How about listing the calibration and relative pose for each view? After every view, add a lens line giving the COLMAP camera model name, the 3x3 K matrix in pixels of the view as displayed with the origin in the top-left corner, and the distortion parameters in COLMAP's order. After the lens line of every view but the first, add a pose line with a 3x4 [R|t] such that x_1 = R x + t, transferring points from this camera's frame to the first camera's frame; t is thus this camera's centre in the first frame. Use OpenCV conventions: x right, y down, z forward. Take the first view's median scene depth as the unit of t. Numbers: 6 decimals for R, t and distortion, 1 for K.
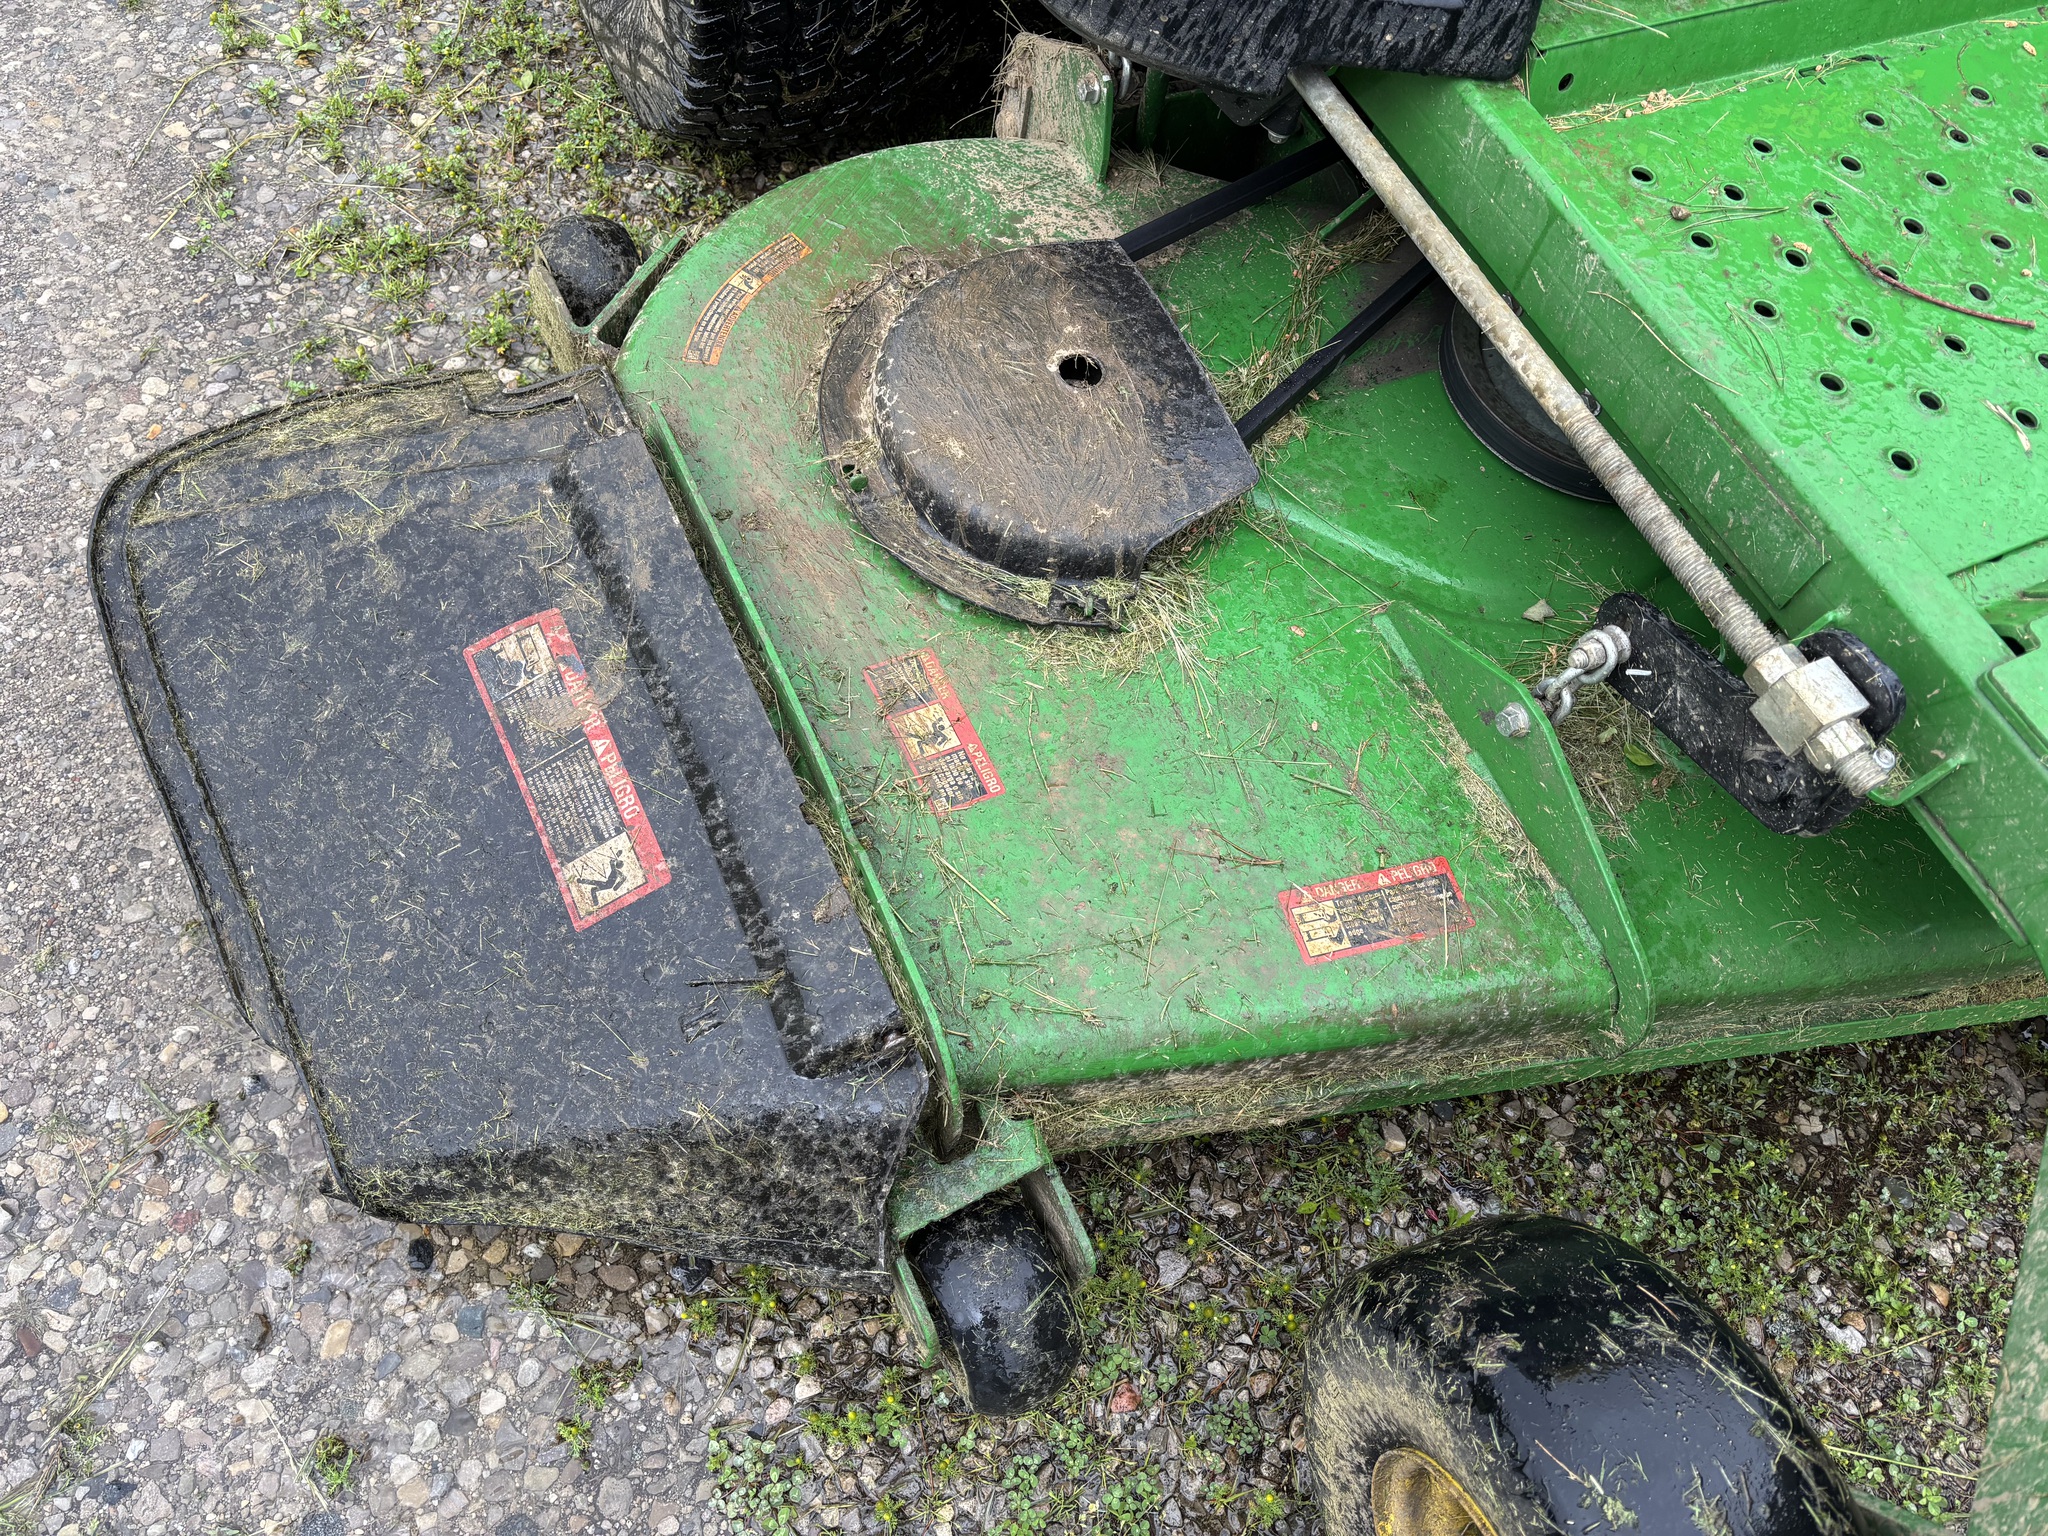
lens RADIAL K [[1545.8, 0, 1022.0], [0, 1545.8, 762.9], [0, 0, 1]] dist [0.052944, -0.061861]
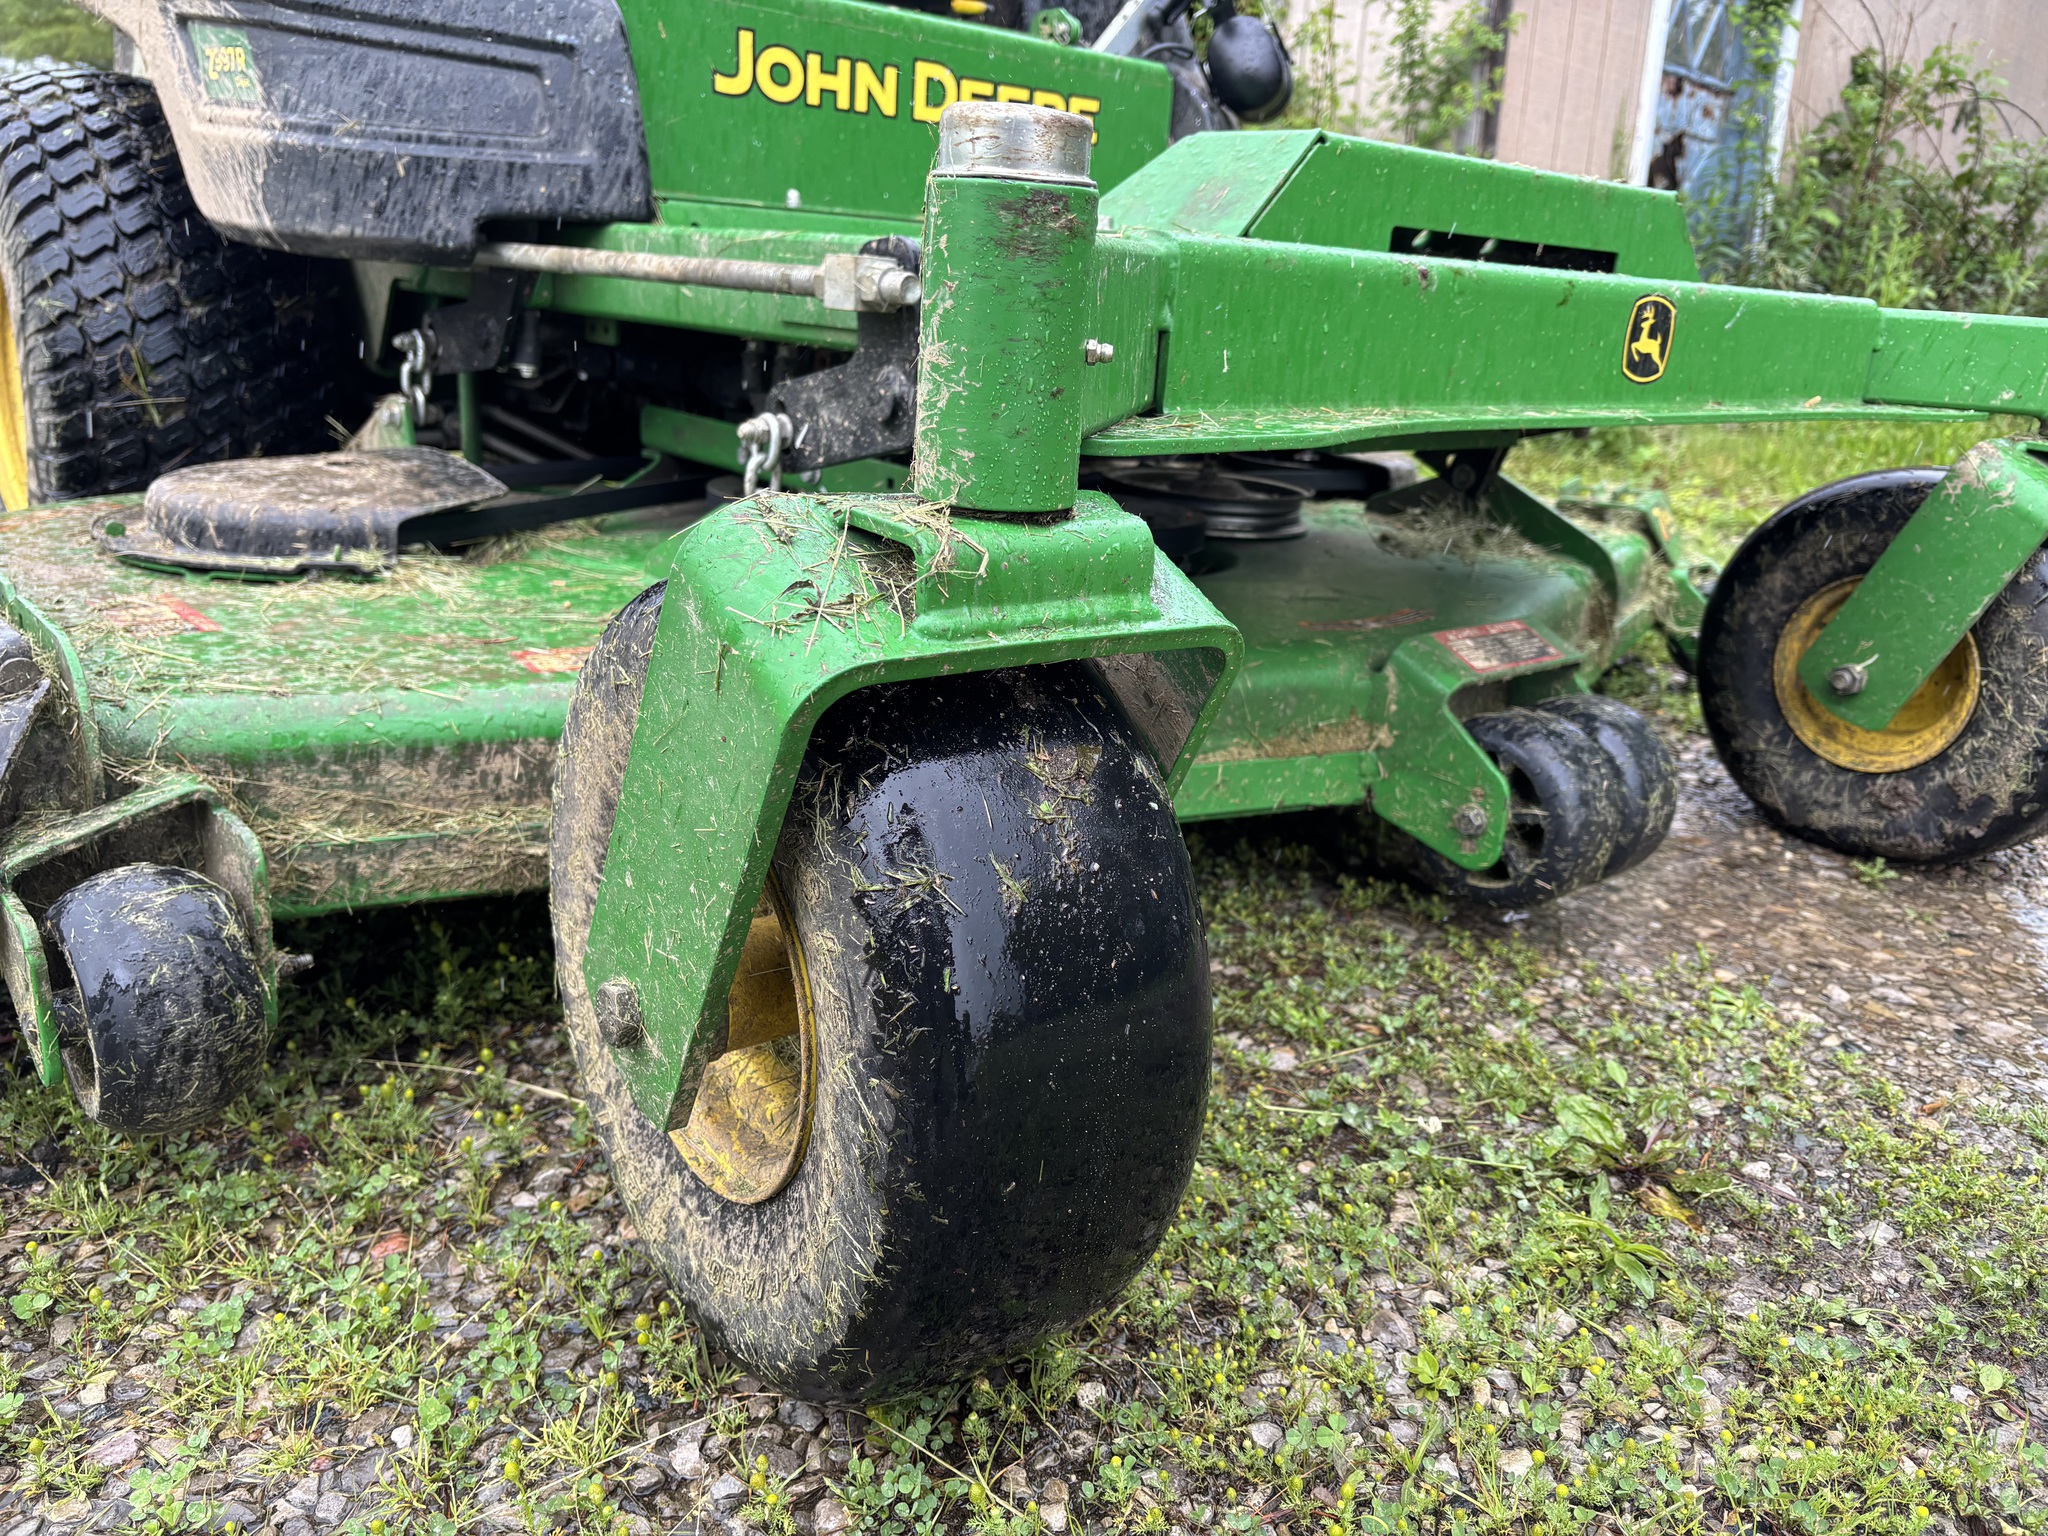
lens RADIAL K [[1545.8, 0, 1022.0], [0, 1545.8, 762.9], [0, 0, 1]] dist [0.052944, -0.061861]
pose [[0.959013, -0.155292, 0.237019, 0.219773], [0.272150, 0.737736, -0.617802, 0.795045], [-0.078918, 0.656985, 0.749762, 0.259940]]
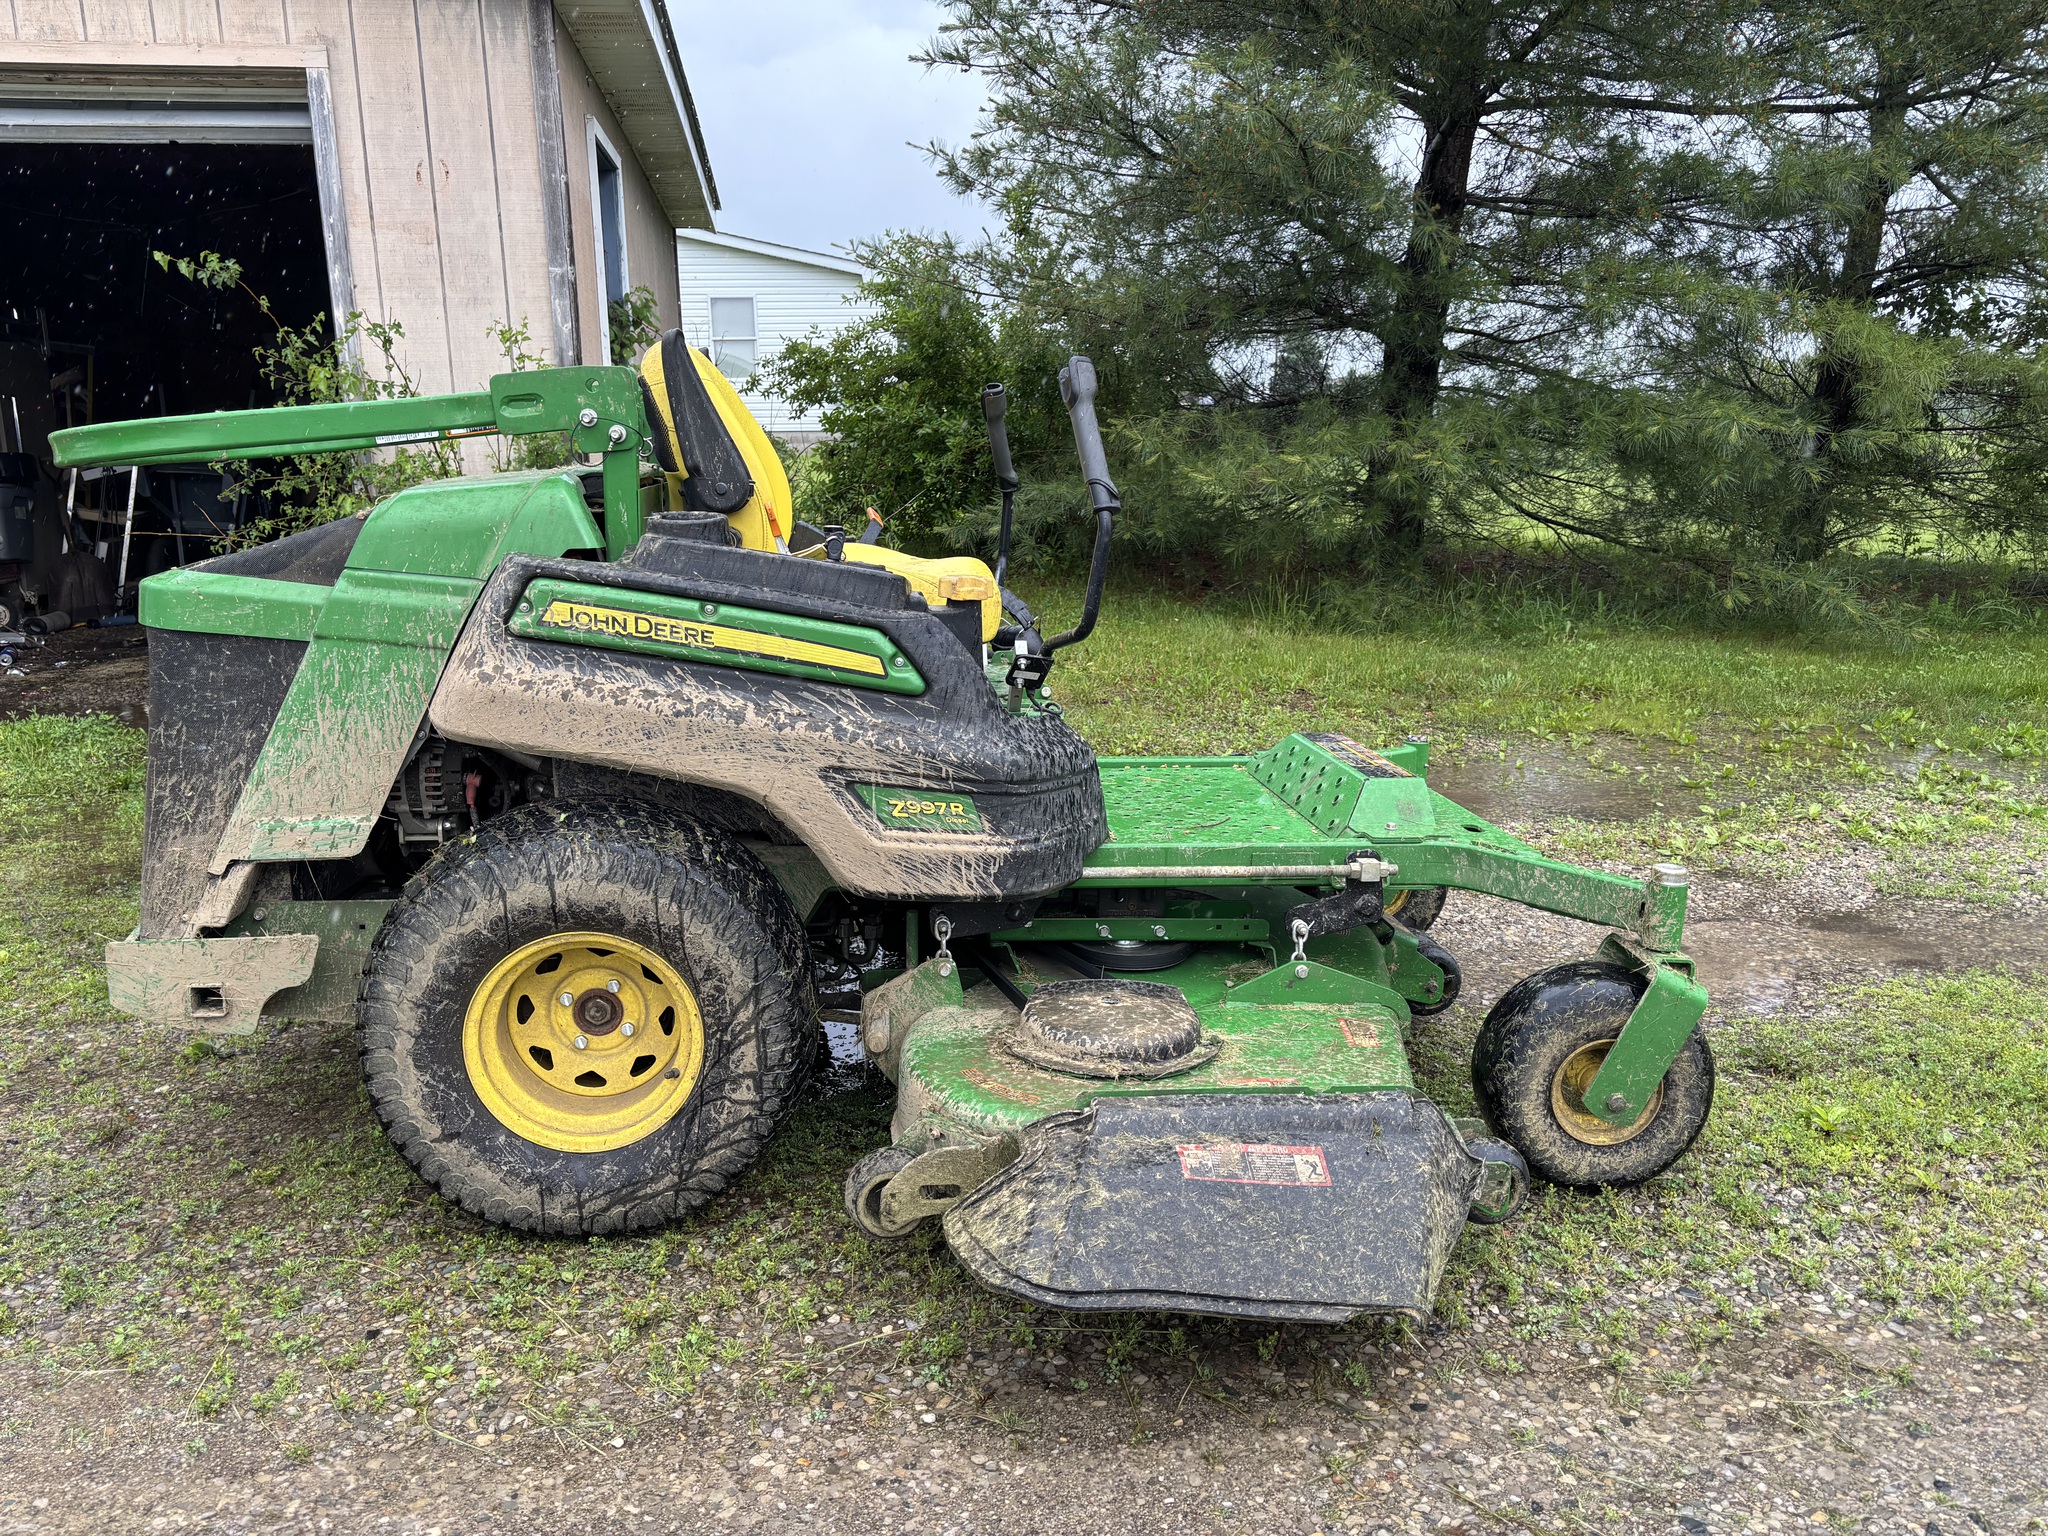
lens RADIAL K [[1545.8, 0, 1022.0], [0, 1545.8, 762.9], [0, 0, 1]] dist [0.052944, -0.061861]
pose [[0.331286, -0.316318, 0.888928, -2.040311], [0.824024, 0.555916, -0.109280, -0.322491], [-0.459602, 0.768700, 0.444821, -0.241105]]
